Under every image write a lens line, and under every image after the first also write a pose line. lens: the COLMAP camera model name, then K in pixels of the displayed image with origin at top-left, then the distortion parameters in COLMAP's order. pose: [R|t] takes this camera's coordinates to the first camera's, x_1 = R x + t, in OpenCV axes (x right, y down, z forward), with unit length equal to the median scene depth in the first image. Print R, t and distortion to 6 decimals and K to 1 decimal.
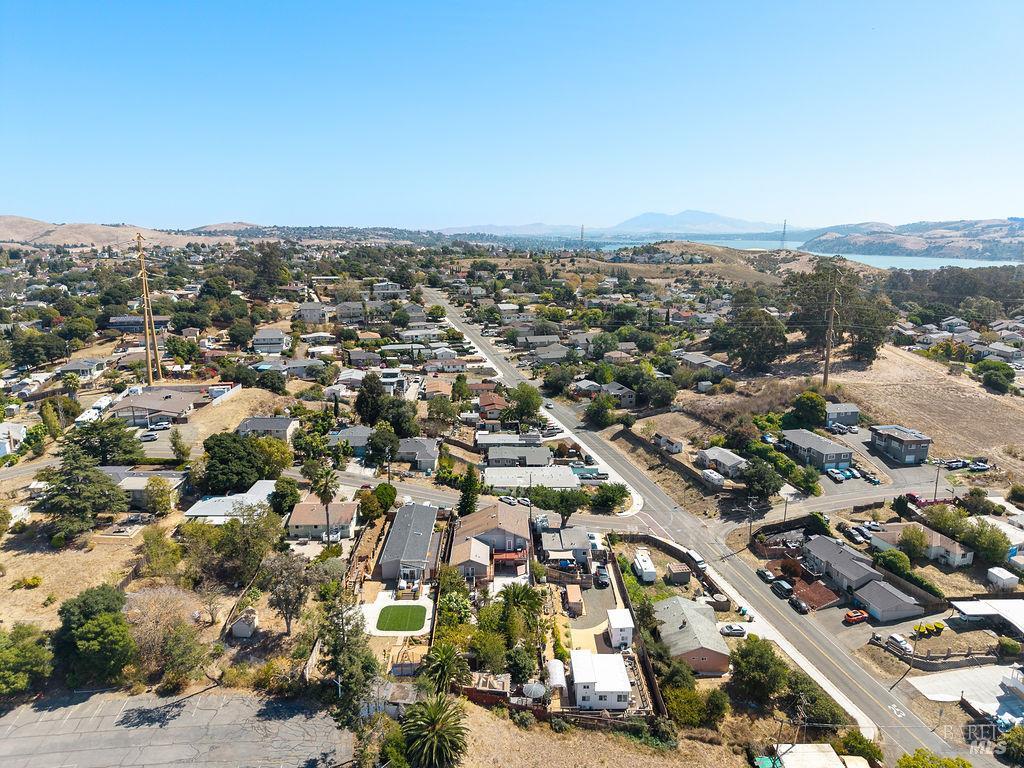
lens RADIAL K [[718.0, 0, 512.0], [0, 718.0, 384.0], [0, 0, 1]] dist [-0.002461, -0.001876]
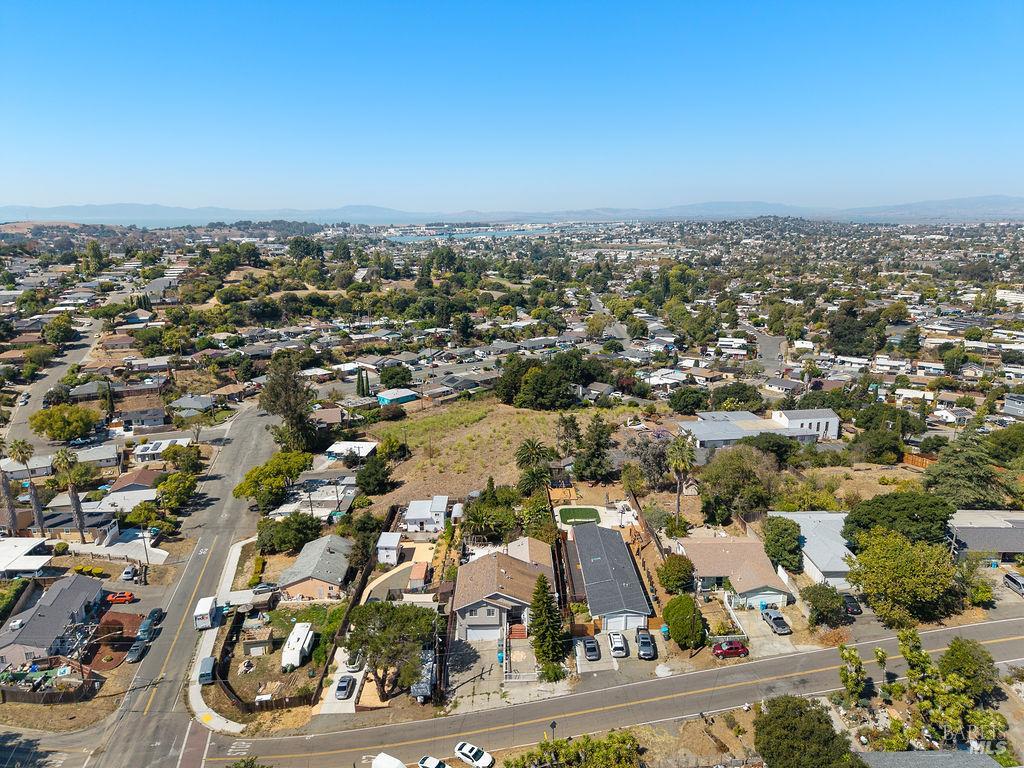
lens RADIAL K [[718.0, 0, 512.0], [0, 718.0, 384.0], [0, 0, 1]] dist [-0.002461, -0.001876]
pose [[-0.999966, -0.008203, 0.000455, -0.037714], [-0.007175, 0.898872, 0.438152, -0.376244], [-0.004003, 0.438134, -0.898901, 1.887476]]
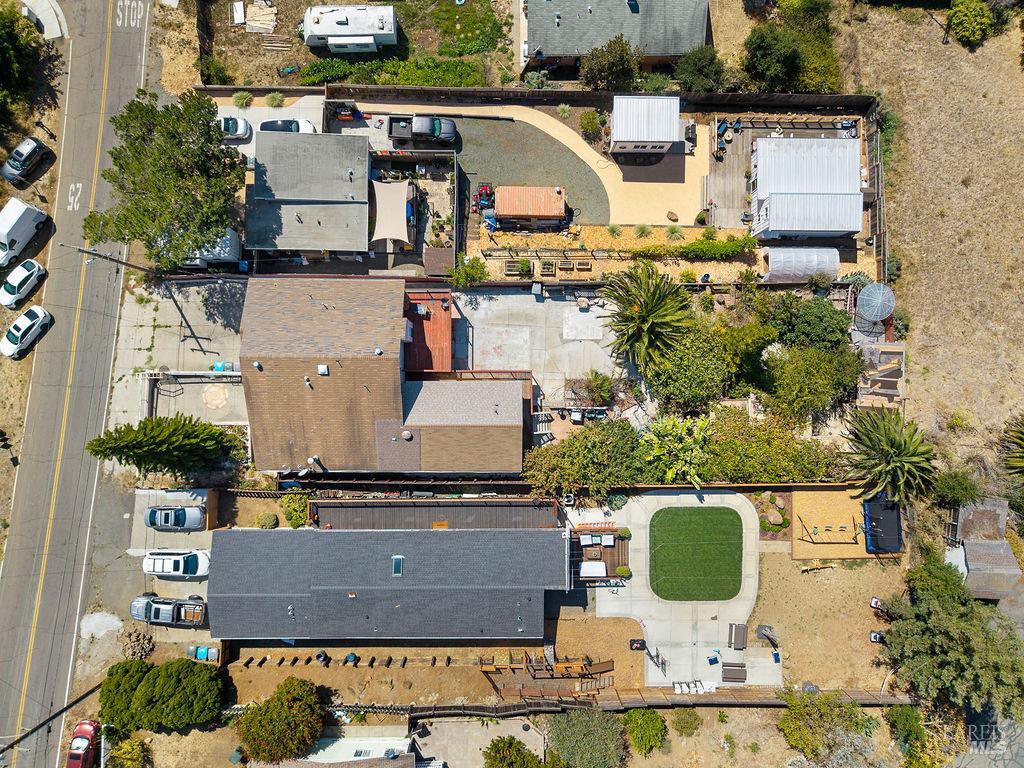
lens RADIAL K [[718.0, 0, 512.0], [0, 718.0, 384.0], [0, 0, 1]] dist [-0.002461, -0.001876]
pose [[0.016369, -0.999863, -0.002569, -0.034263], [0.209595, 0.000919, 0.977788, -0.183729], [-0.977651, -0.016544, 0.209582, 0.982587]]
